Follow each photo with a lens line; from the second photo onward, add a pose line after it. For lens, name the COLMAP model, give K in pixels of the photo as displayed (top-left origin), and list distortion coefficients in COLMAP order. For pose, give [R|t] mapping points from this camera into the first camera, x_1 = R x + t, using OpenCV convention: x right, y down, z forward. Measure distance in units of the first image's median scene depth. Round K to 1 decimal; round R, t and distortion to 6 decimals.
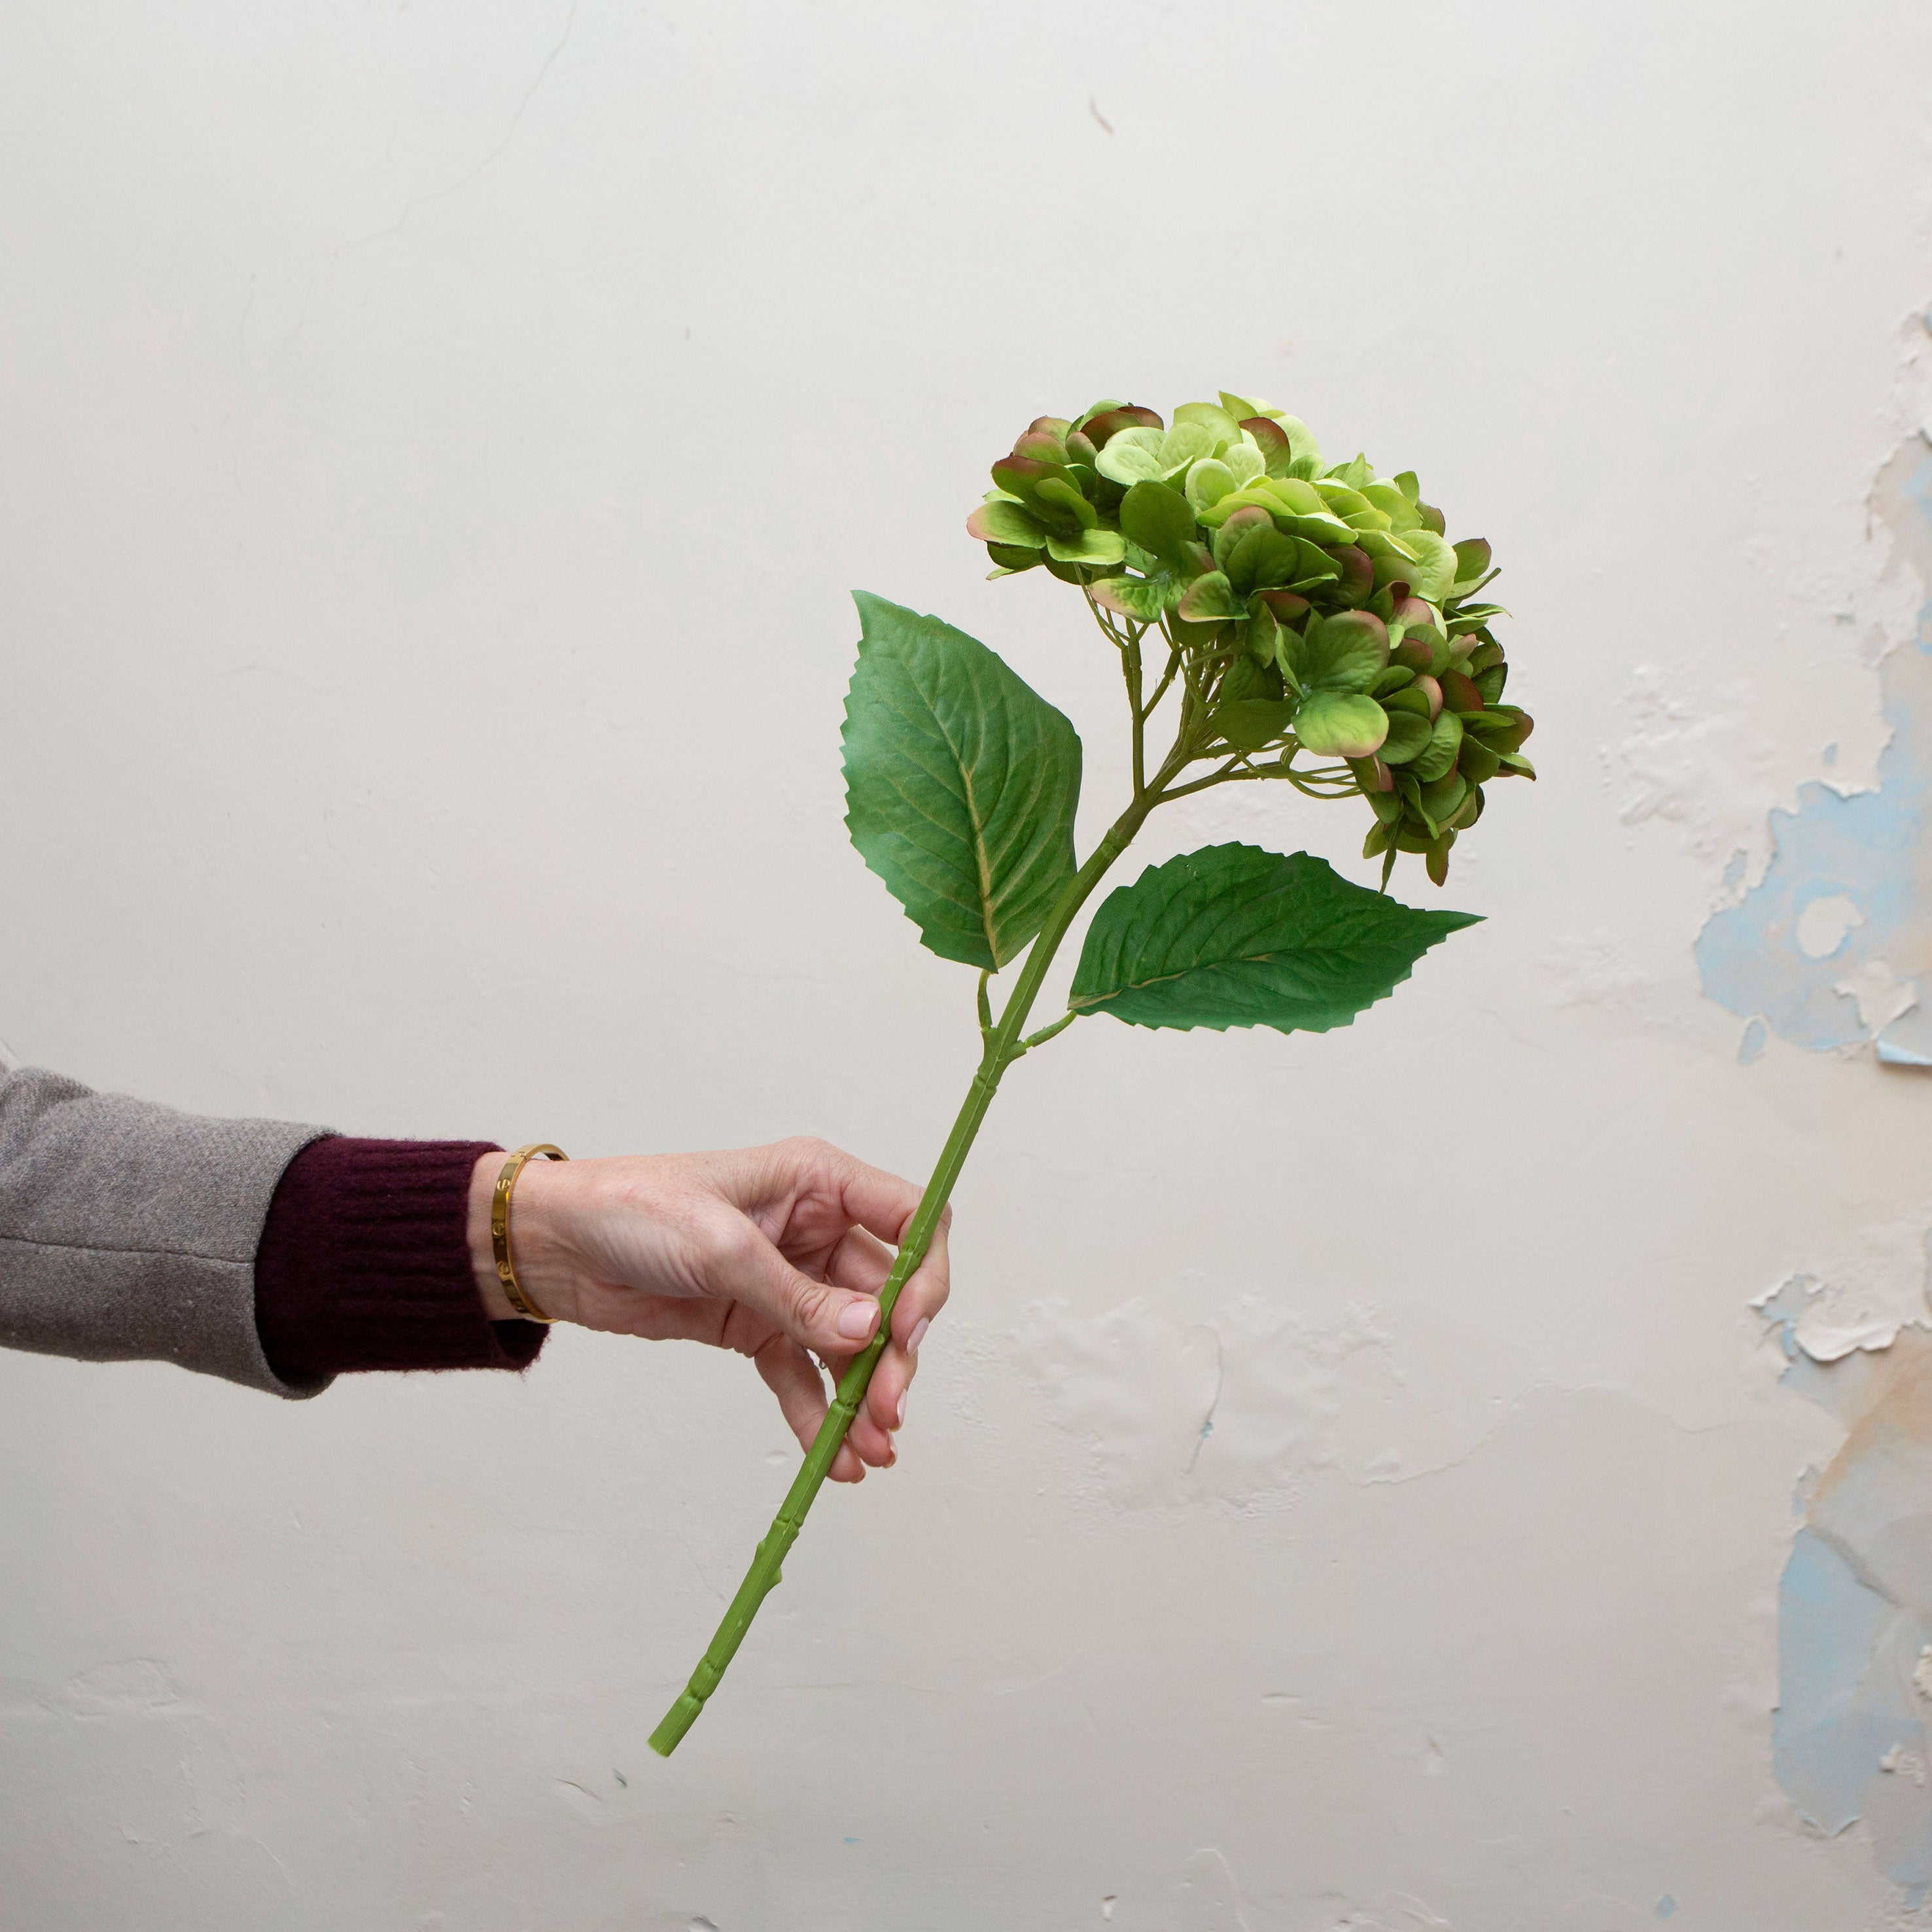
lens RADIAL K [[5881.8, 0, 978.8], [0, 5881.8, 964.7], [0, 0, 1]] dist [-0.126522, 0.000000]
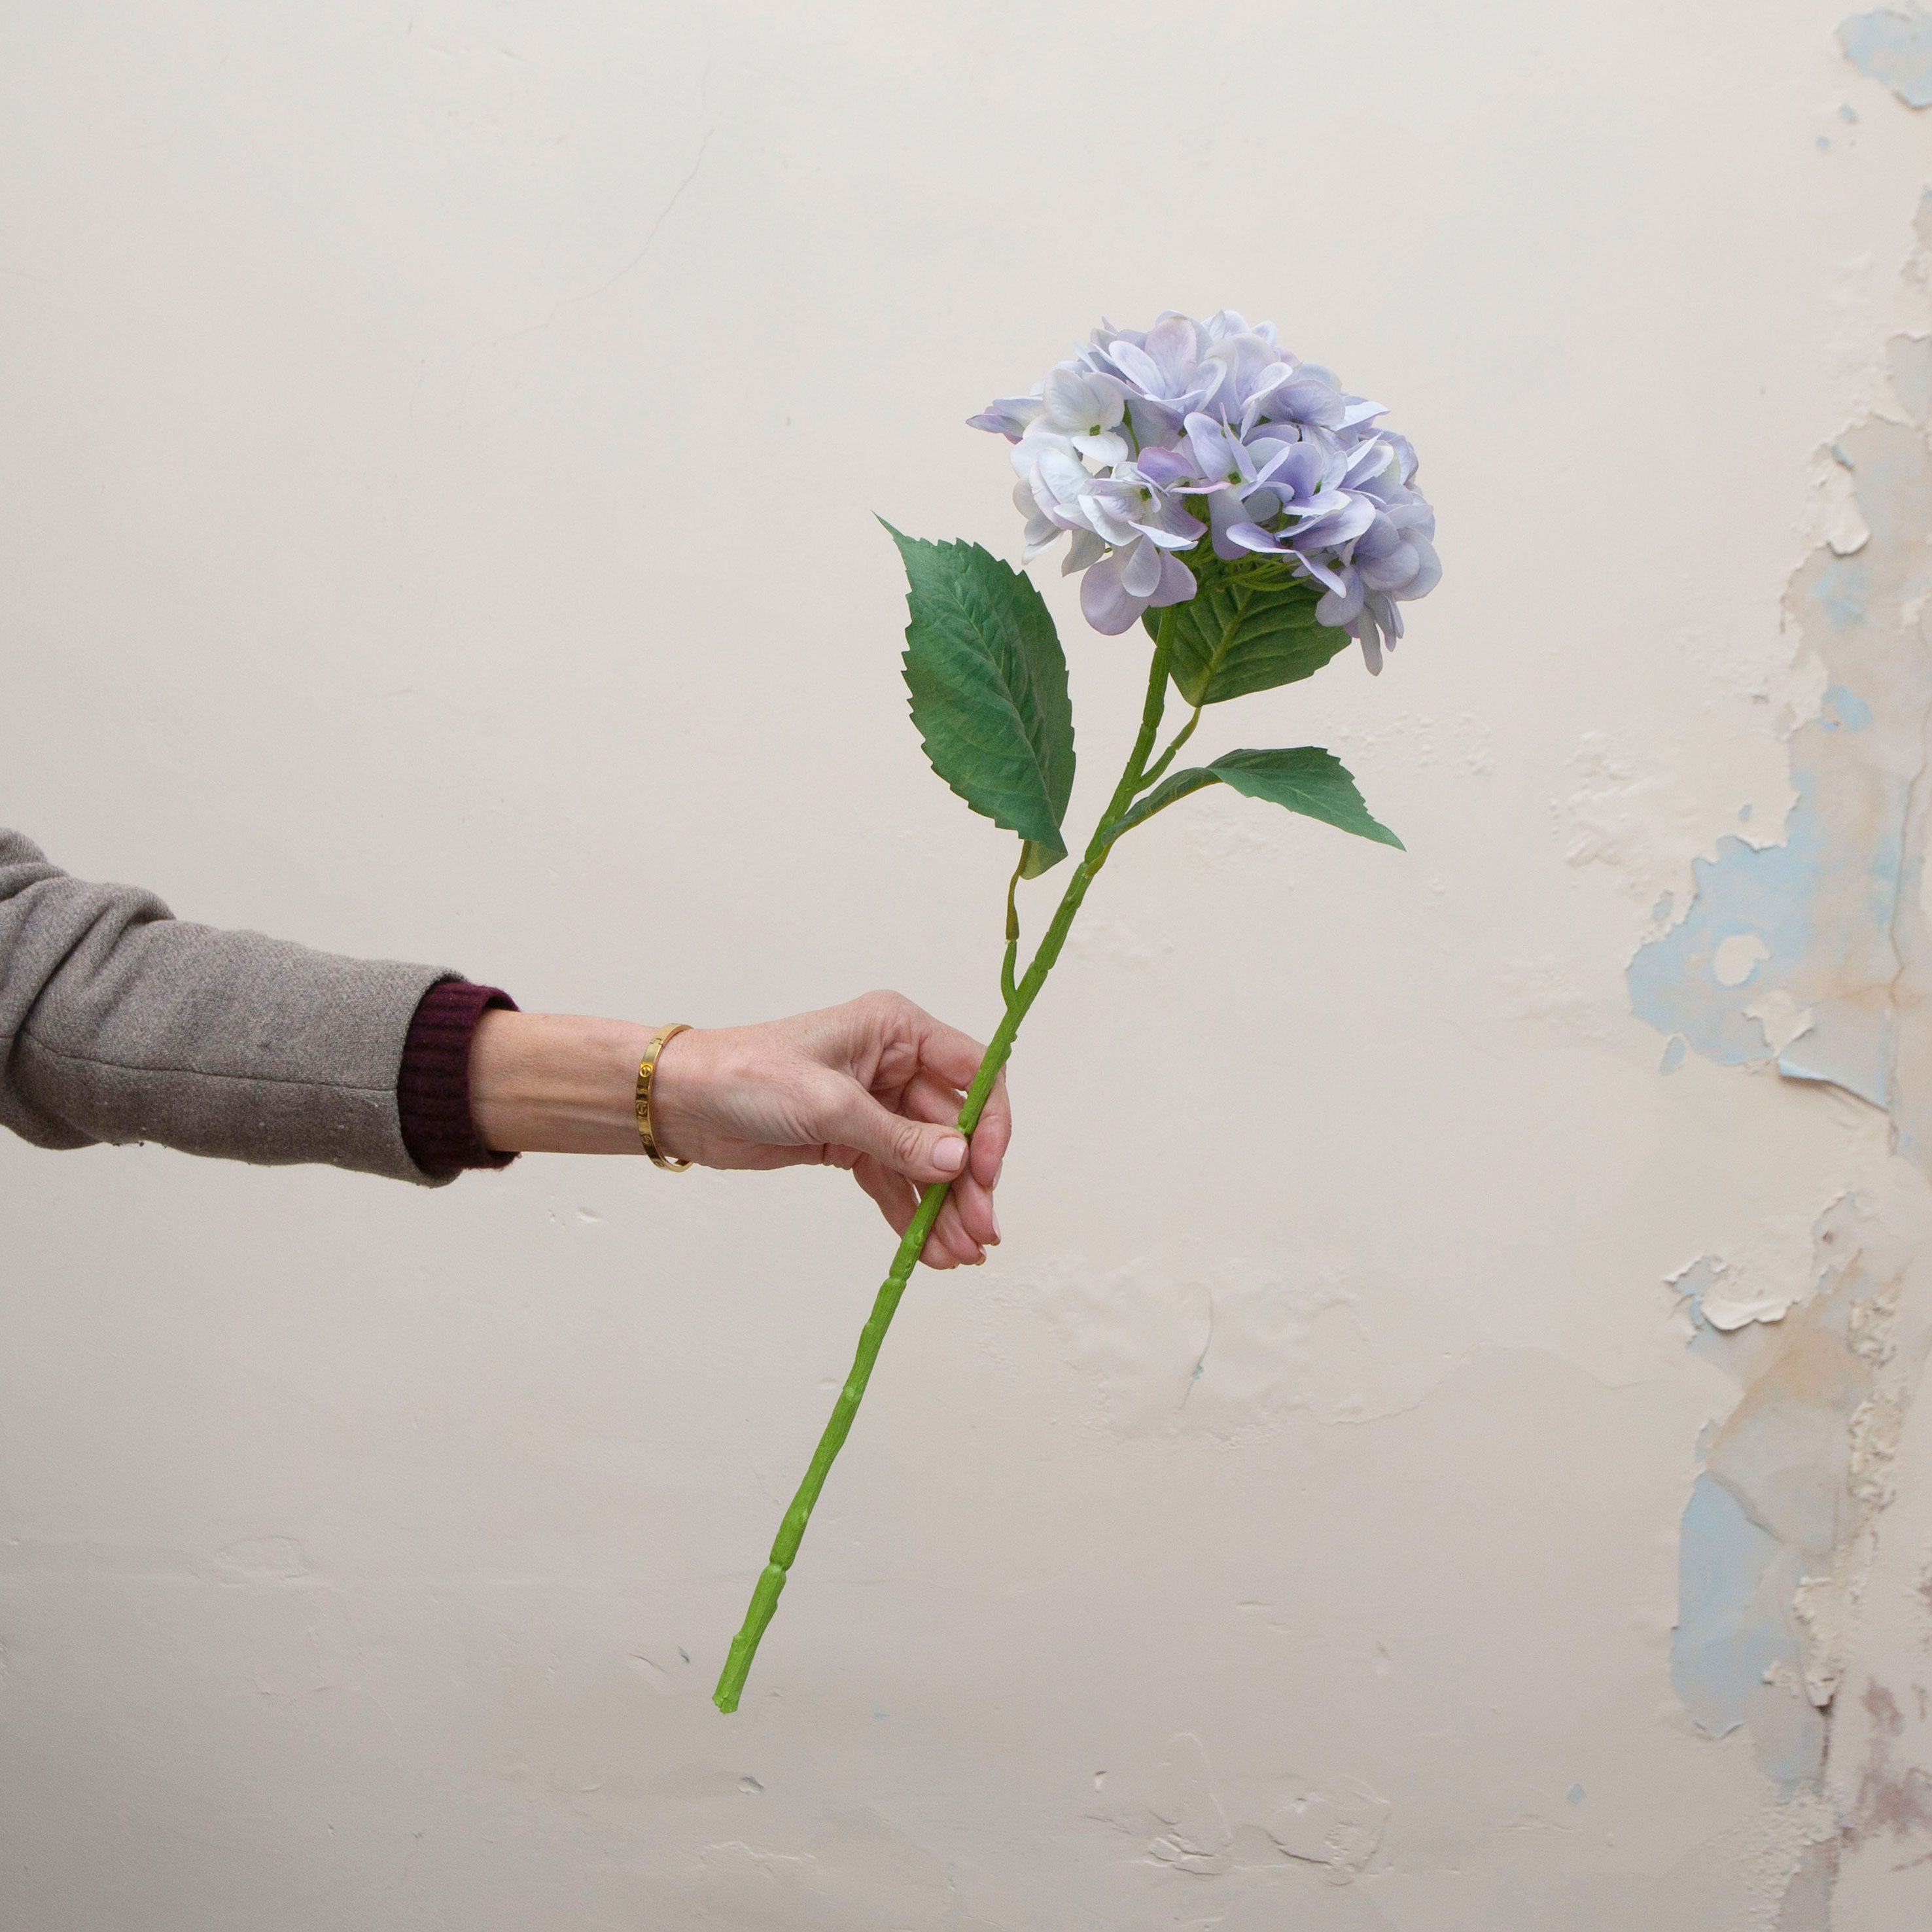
lens RADIAL K [[5881.8, 0, 960.5], [0, 5881.8, 978.2], [0, 0, 1]] dist [-0.126522, 0.000000]
pose [[0.999293, 0.035802, -0.011492, 0.002388], [-0.035823, 0.999357, -0.001630, 0.004671], [0.011426, 0.002041, 0.999933, -0.174393]]
